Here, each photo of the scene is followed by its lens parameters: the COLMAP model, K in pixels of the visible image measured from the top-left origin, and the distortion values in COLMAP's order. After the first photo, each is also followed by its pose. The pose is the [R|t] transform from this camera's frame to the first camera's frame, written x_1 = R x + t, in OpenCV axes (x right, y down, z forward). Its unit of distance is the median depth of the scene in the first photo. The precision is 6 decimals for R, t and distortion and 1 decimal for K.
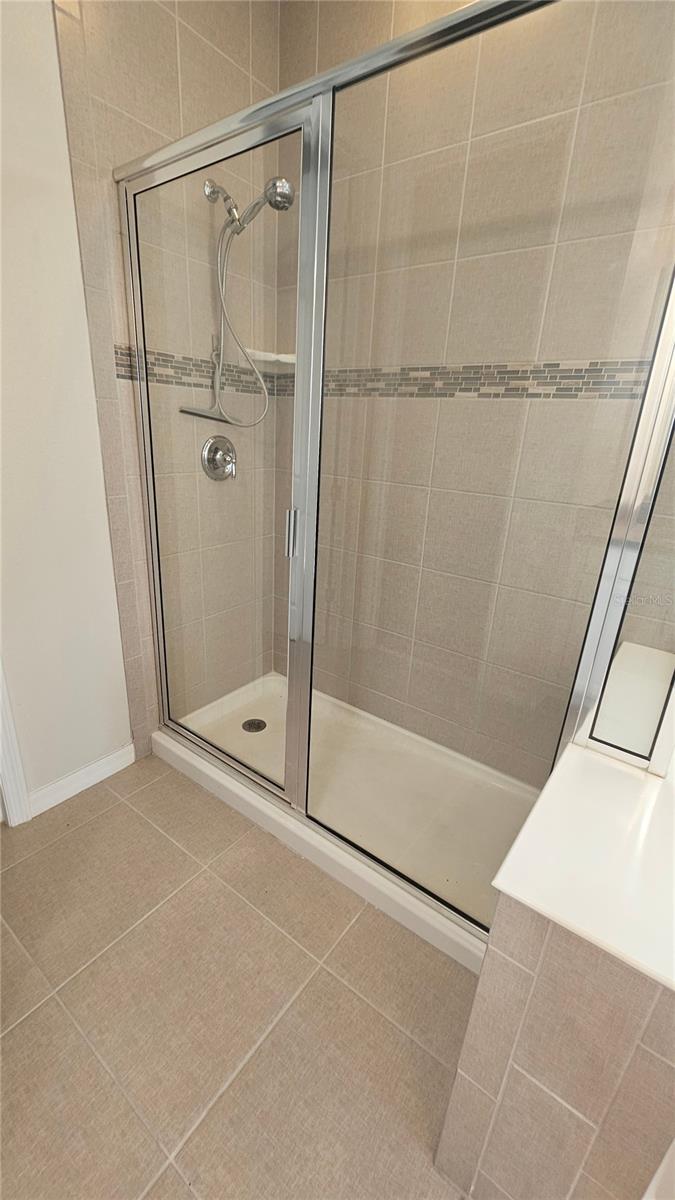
lens RADIAL K [[490.9, 0, 337.5], [0, 490.9, 600.0], [0, 0, 1]] dist [0.007652, -0.004783]
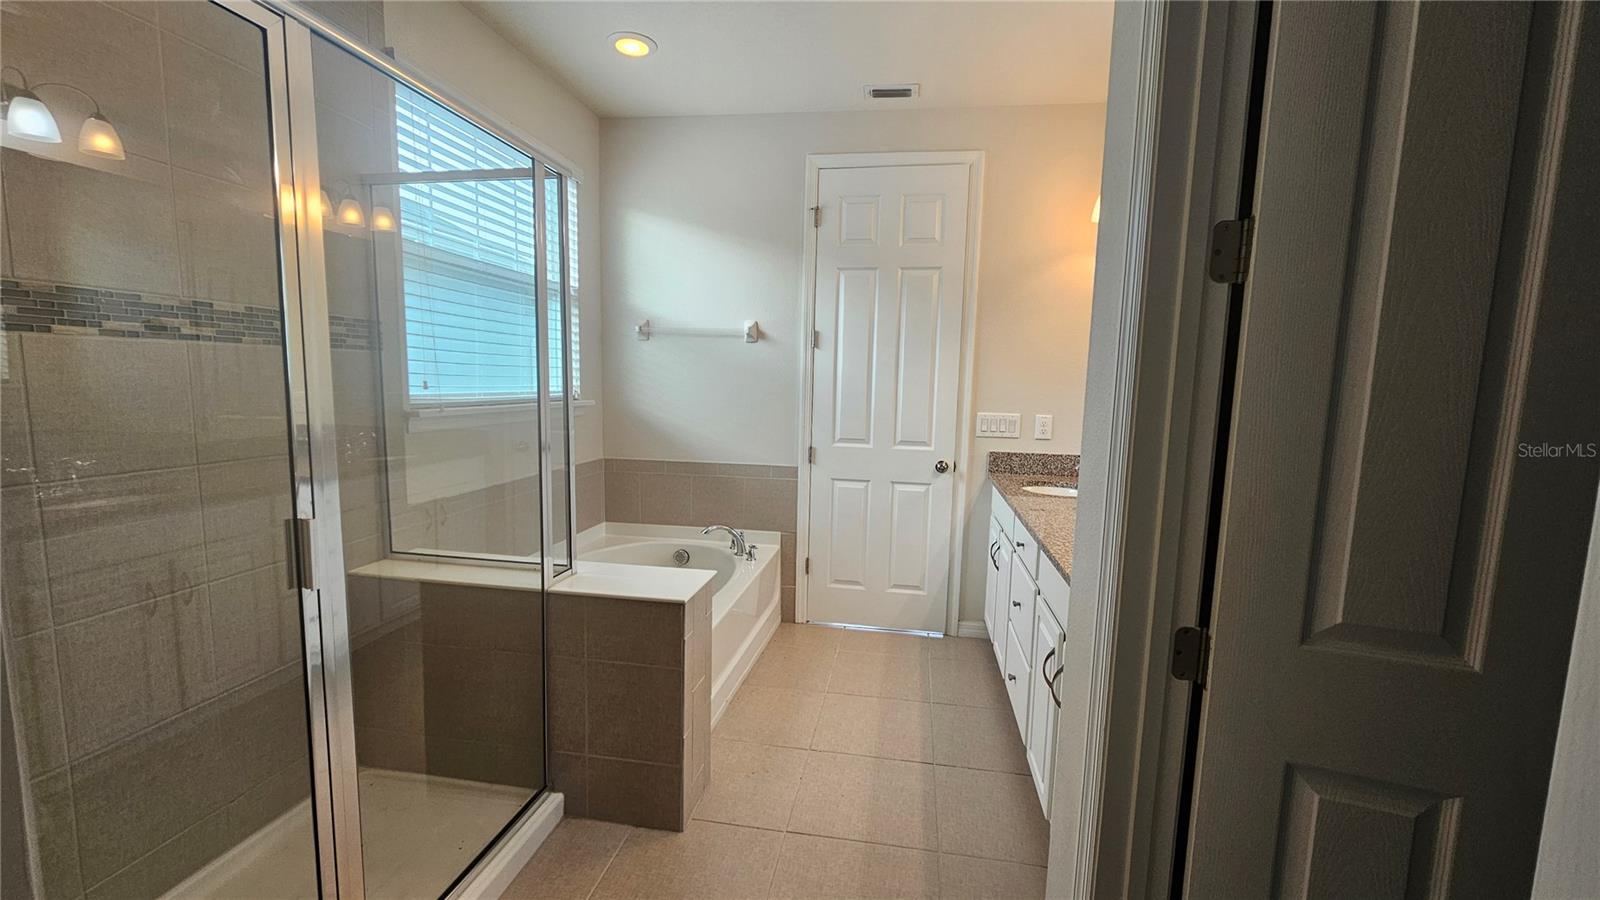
lens RADIAL K [[654.6, 0, 803.3], [0, 654.6, 457.2], [0, 0, 1]] dist [0.007652, -0.004783]
pose [[-0.461419, -0.165576, 0.871595, -0.960028], [0.251318, 0.917794, 0.307399, -0.302276], [-0.850842, 0.360887, -0.381875, 0.608245]]
